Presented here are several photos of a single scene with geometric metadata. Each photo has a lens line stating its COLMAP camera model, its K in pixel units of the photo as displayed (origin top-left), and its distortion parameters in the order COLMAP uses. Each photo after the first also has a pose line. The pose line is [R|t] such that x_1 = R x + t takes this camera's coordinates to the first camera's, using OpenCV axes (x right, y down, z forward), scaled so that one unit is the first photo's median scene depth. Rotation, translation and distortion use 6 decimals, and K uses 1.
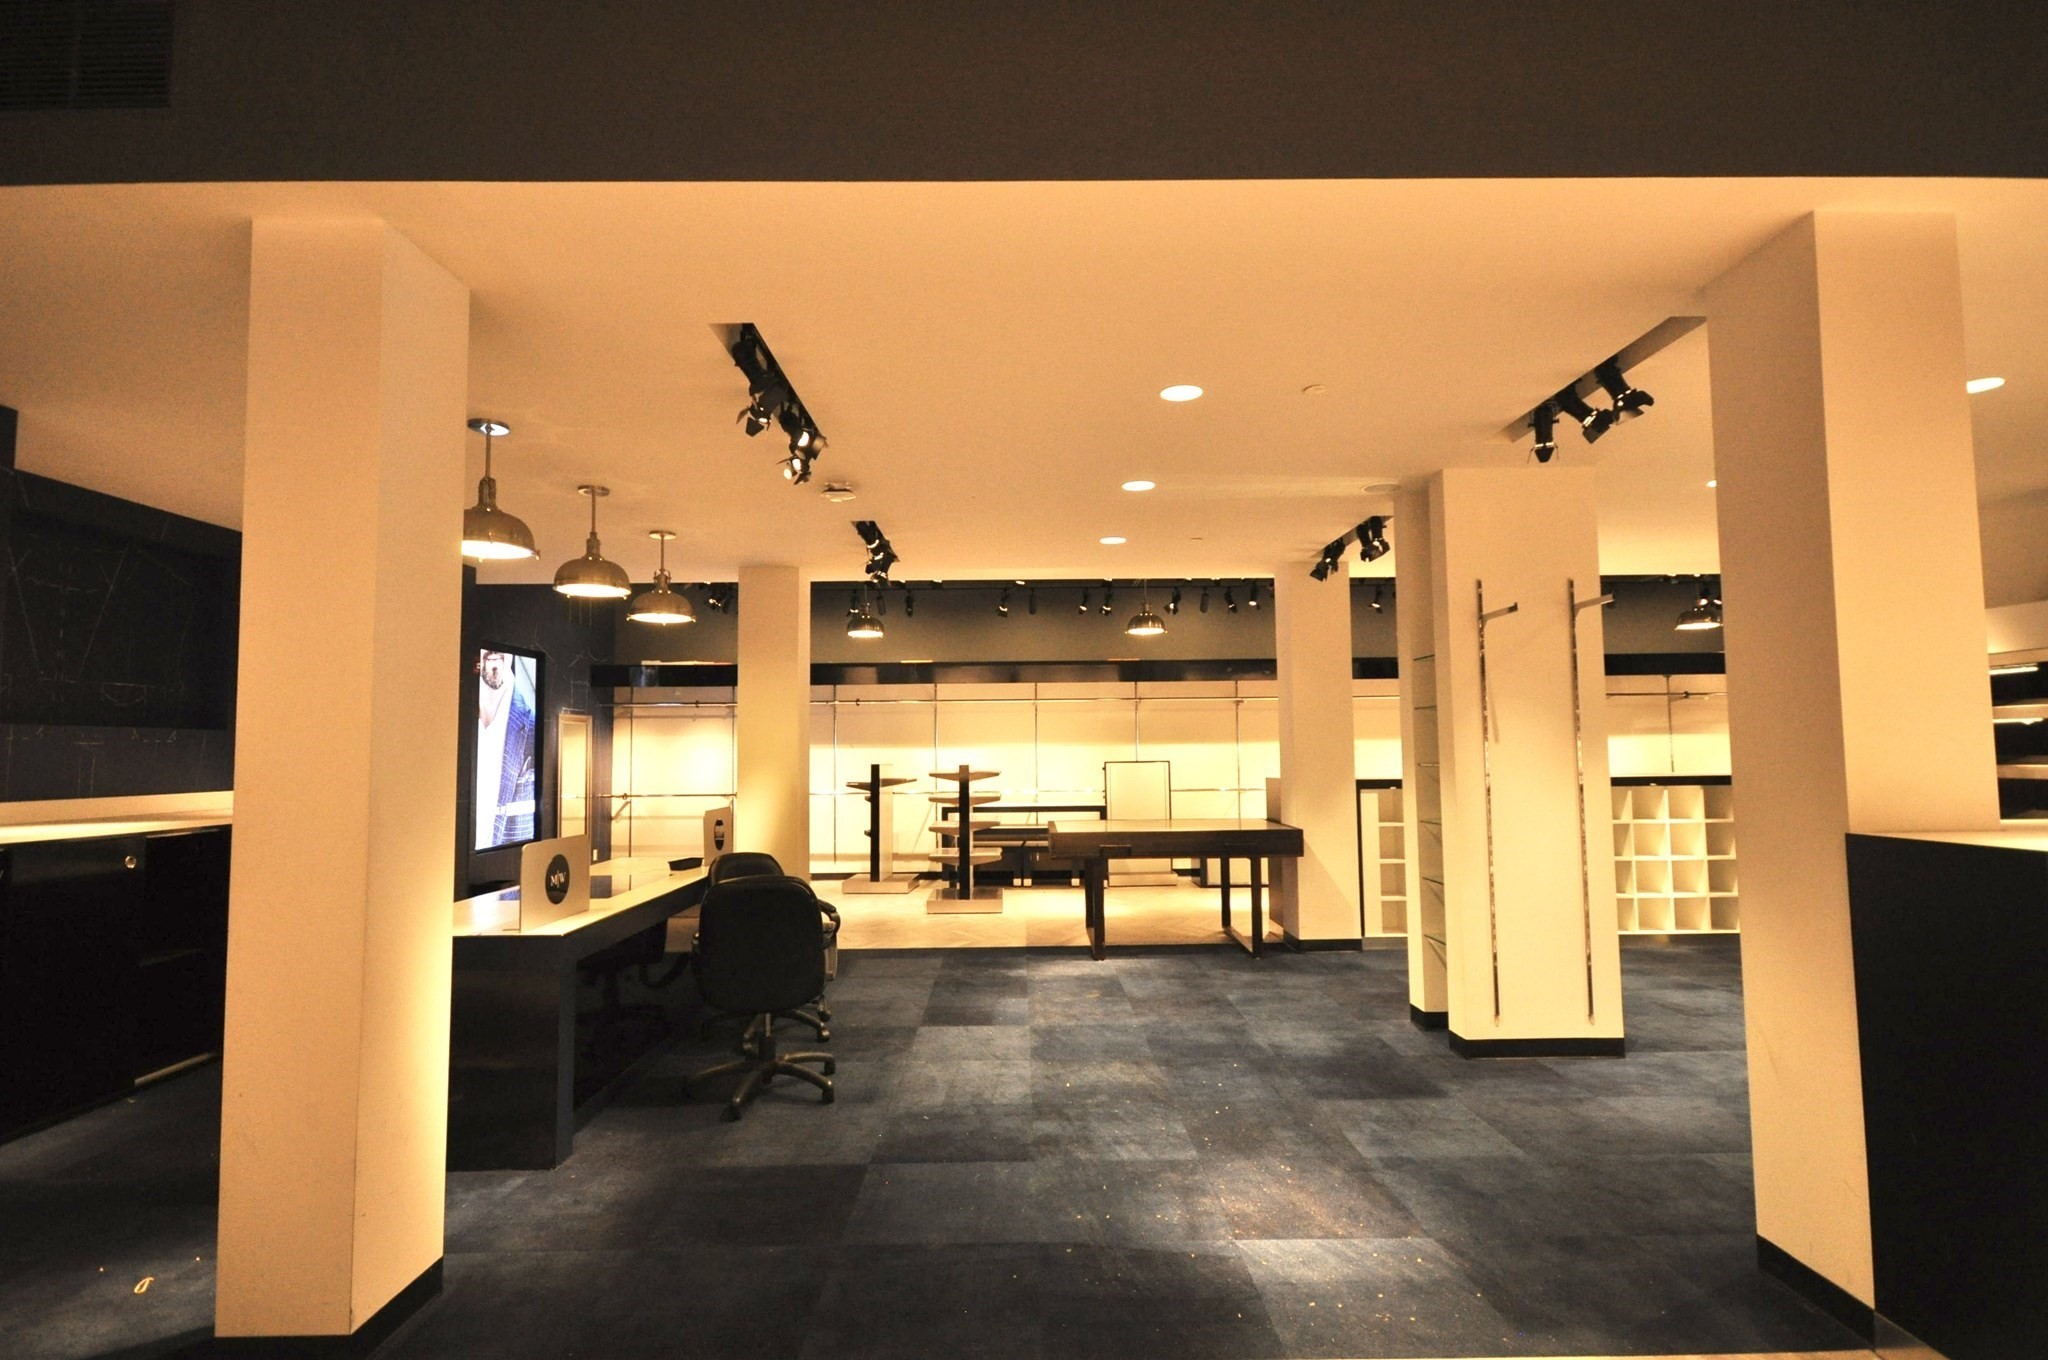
lens RADIAL K [[999.0, 0, 1025.2], [0, 999.0, 678.6], [0, 0, 1]] dist [0.004781, -0.000544]
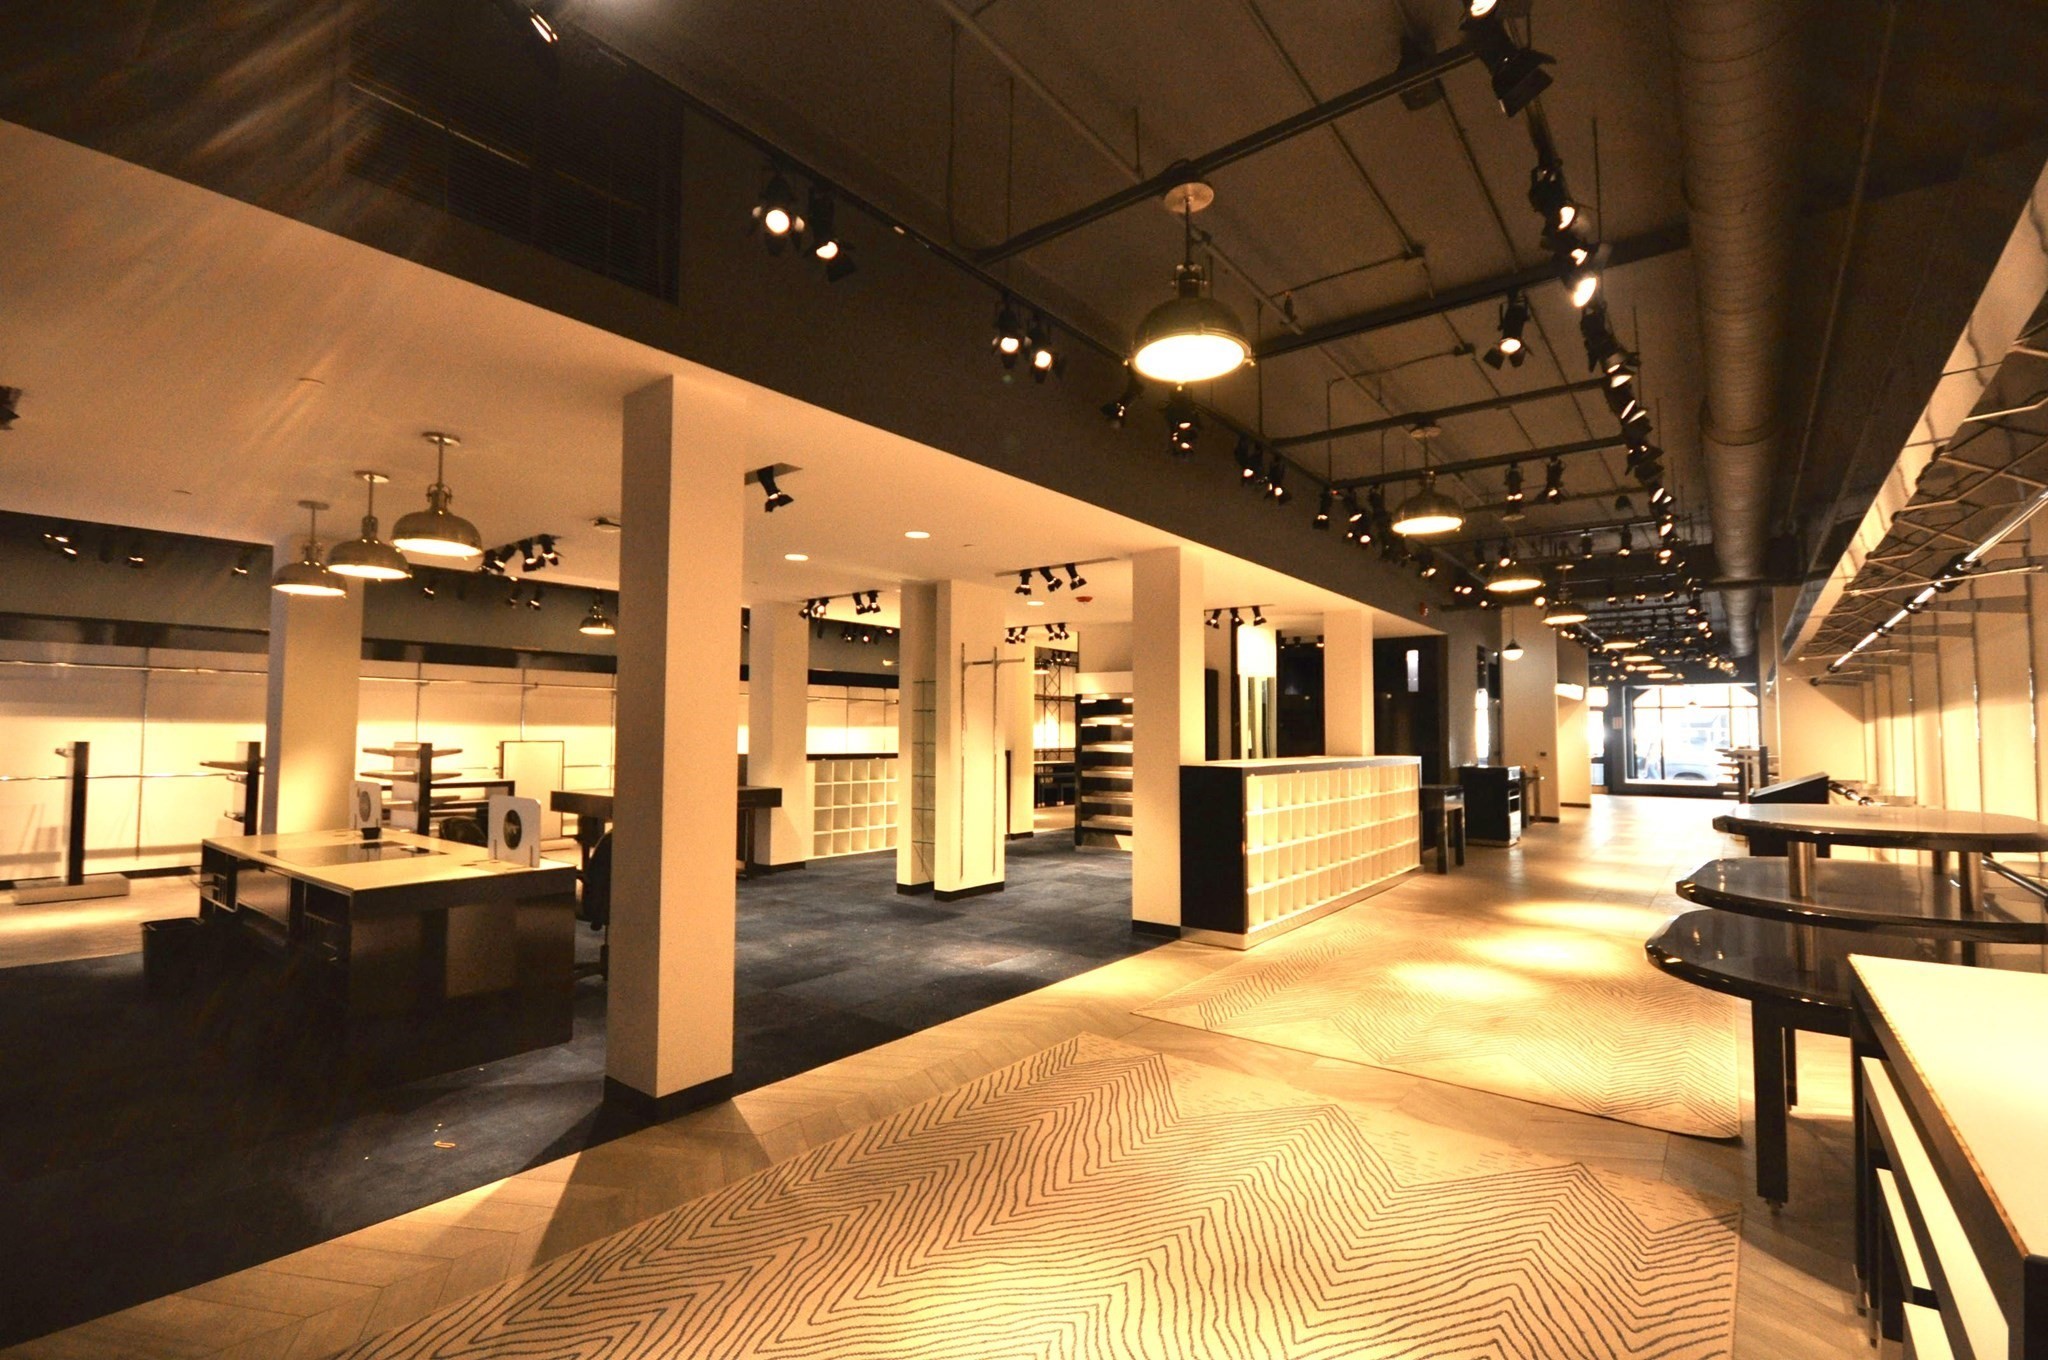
lens RADIAL K [[912.6, 0, 1030.1], [0, 912.6, 685.8], [0, 0, 1]] dist [0.000218, -0.000158]
pose [[0.625127, 0.056950, 0.778443, -0.786387], [-0.069610, 0.997428, -0.017070, -0.000793], [-0.777413, -0.043516, 0.627483, -0.158049]]
